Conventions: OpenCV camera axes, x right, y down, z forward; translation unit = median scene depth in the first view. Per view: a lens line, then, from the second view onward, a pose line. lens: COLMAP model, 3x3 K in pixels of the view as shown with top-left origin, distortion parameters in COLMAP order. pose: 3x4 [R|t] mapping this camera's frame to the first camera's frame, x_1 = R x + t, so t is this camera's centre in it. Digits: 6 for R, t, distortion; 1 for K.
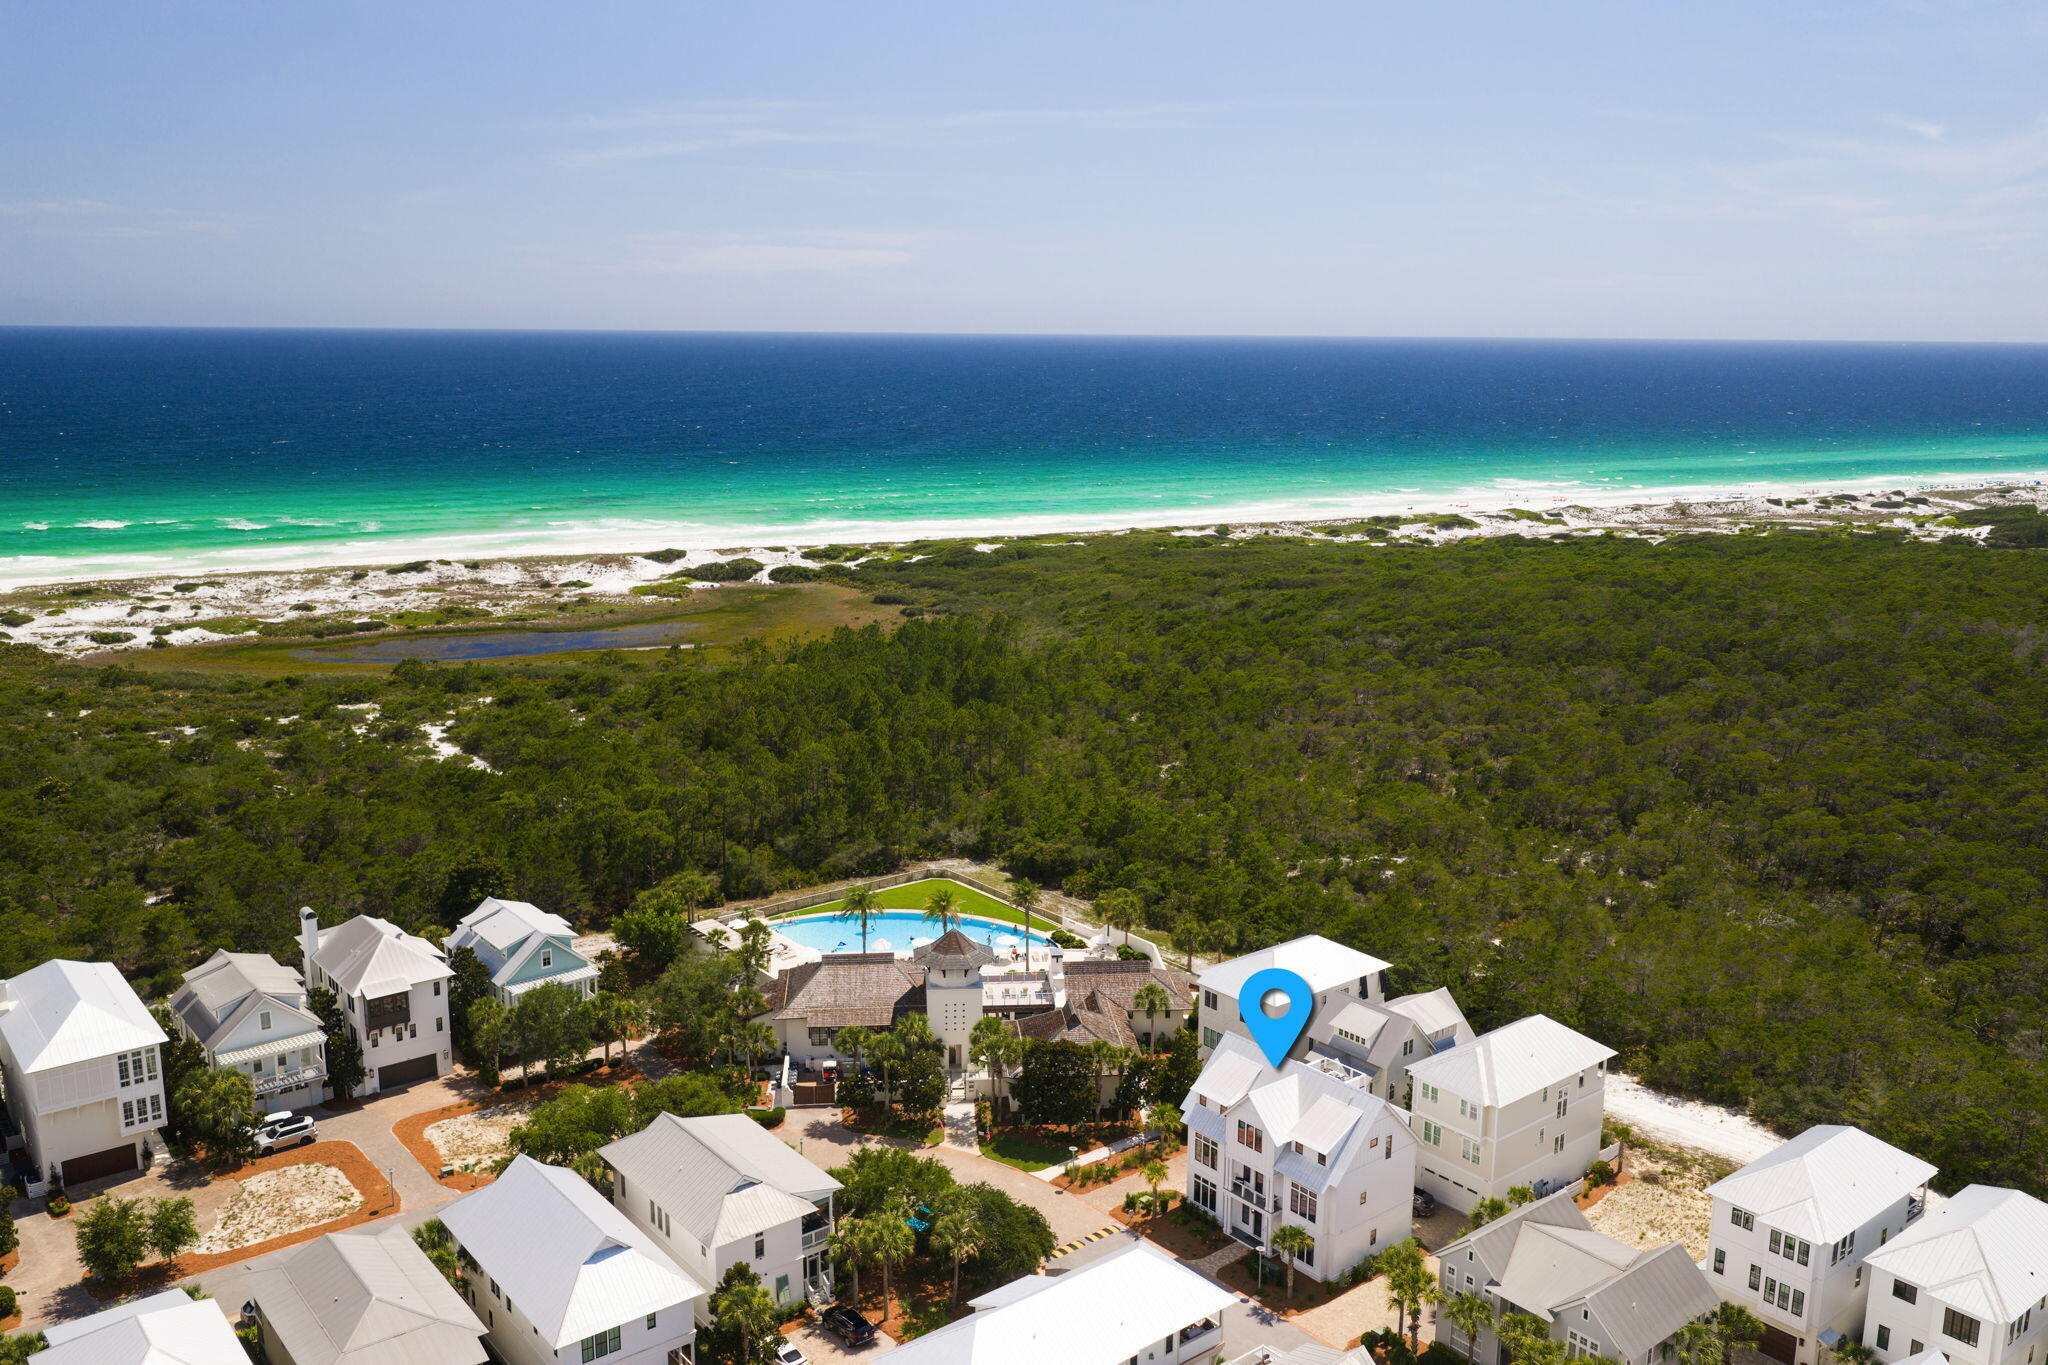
lens RADIAL K [[1693.6, 0, 1024.8], [0, 1693.6, 687.9], [0, 0, 1]] dist [0.022793, -0.034998]
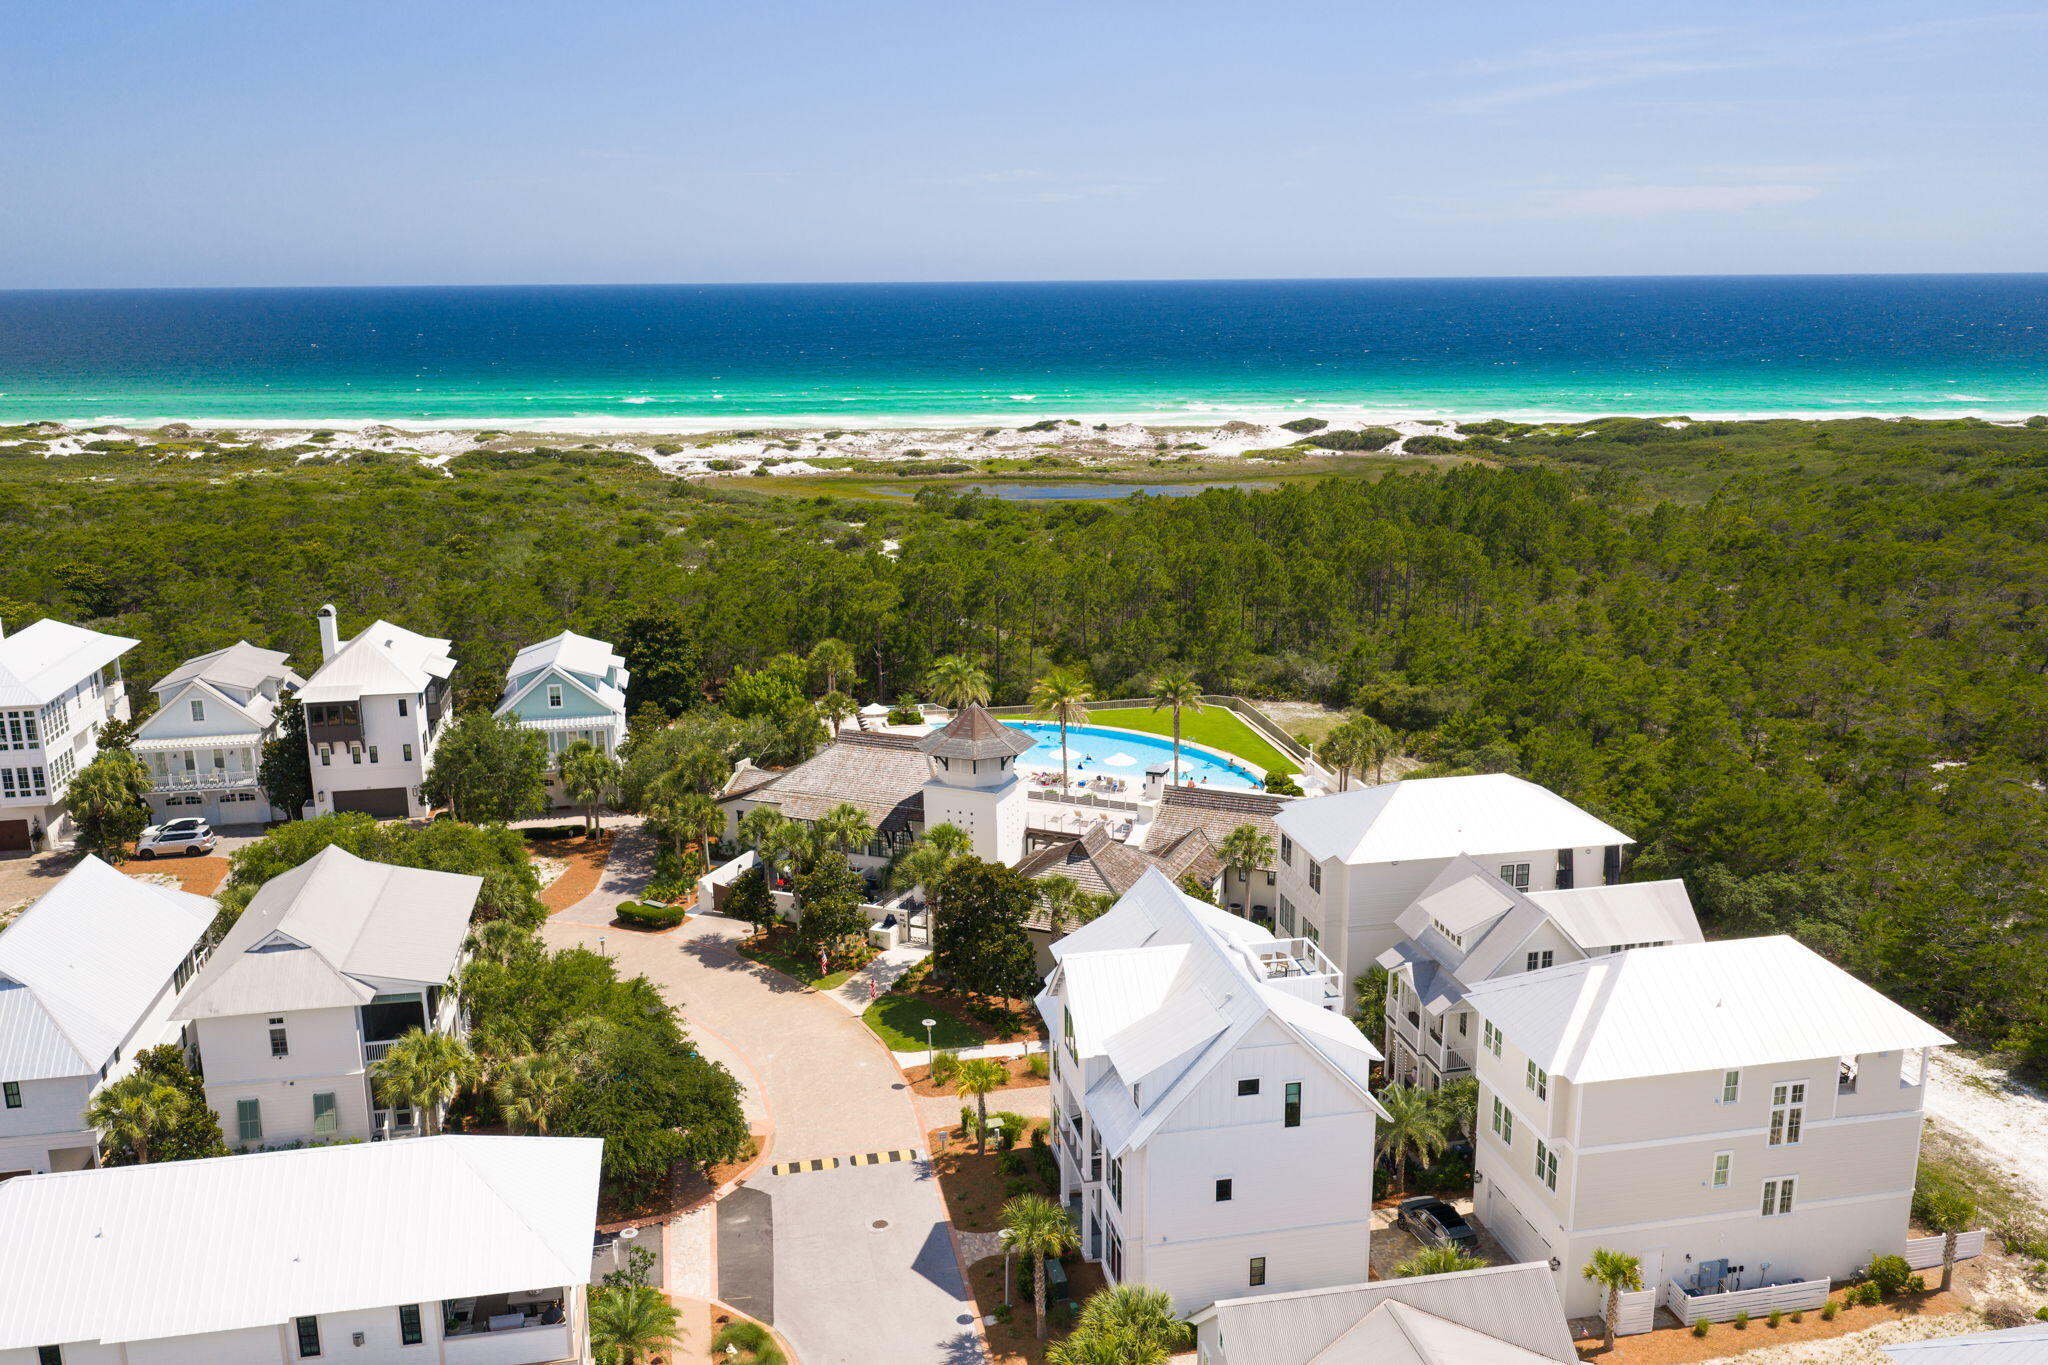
lens RADIAL K [[1693.6, 0, 1028.5], [0, 1693.6, 695.3], [0, 0, 1]] dist [0.022793, -0.034998]
pose [[0.884266, 0.098021, -0.456580, 0.319769], [-0.083170, 0.995148, 0.052567, 0.112718], [0.459518, -0.008509, 0.888128, 0.450986]]
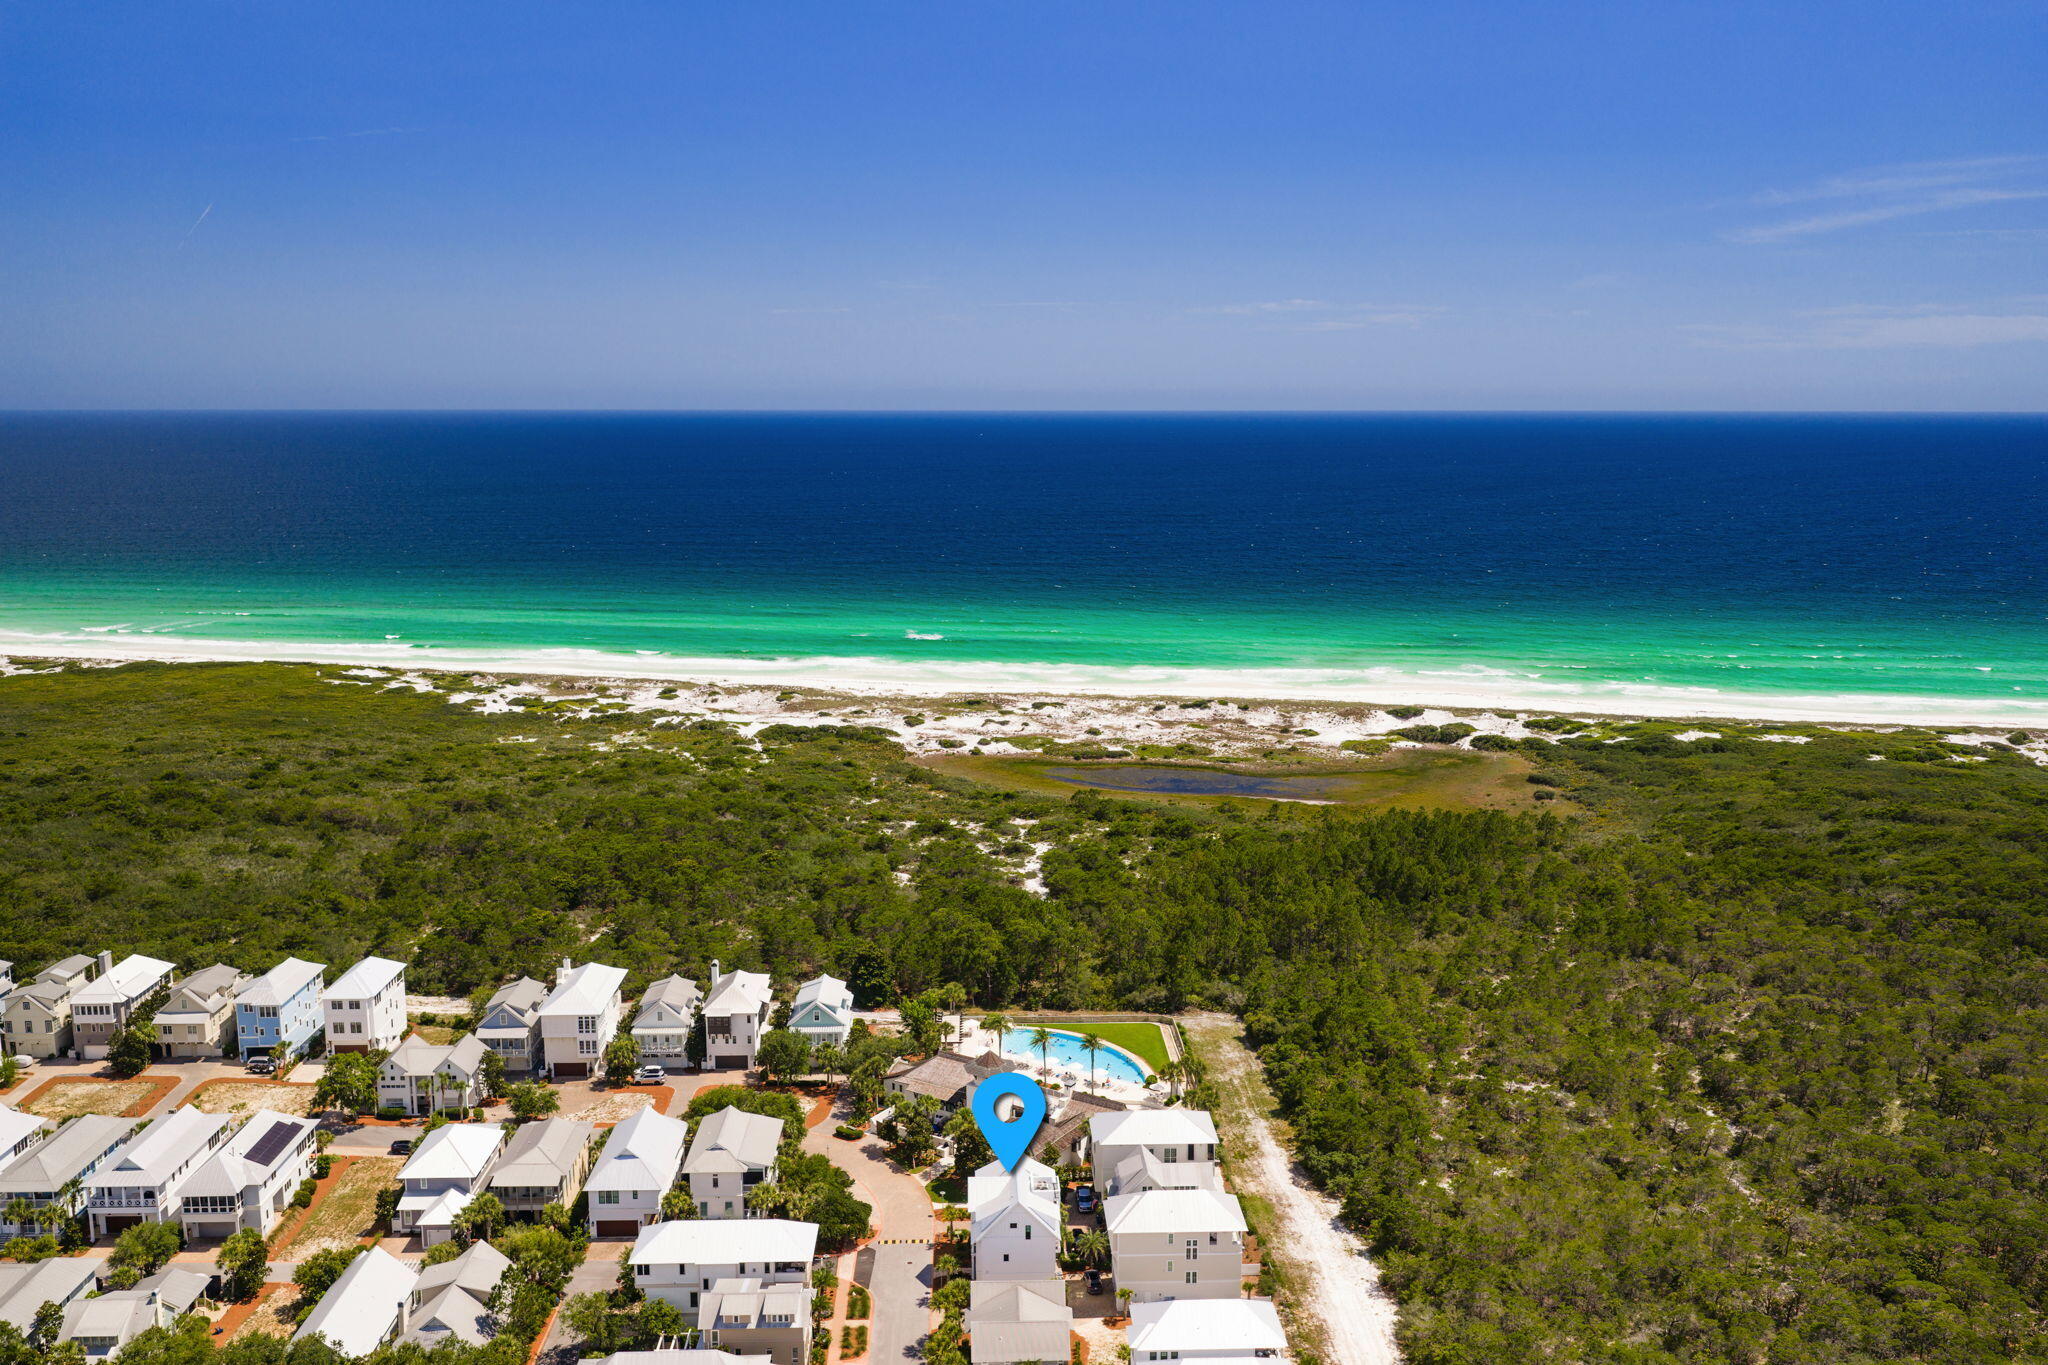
lens RADIAL K [[1693.6, 0, 1019.6], [0, 1693.6, 695.8], [0, 0, 1]] dist [0.022793, -0.034998]
pose [[0.794991, 0.095681, -0.599028, 0.995717], [-0.119985, 0.992775, -0.000663, -0.209734], [0.594637, 0.072402, 0.800728, -0.303952]]
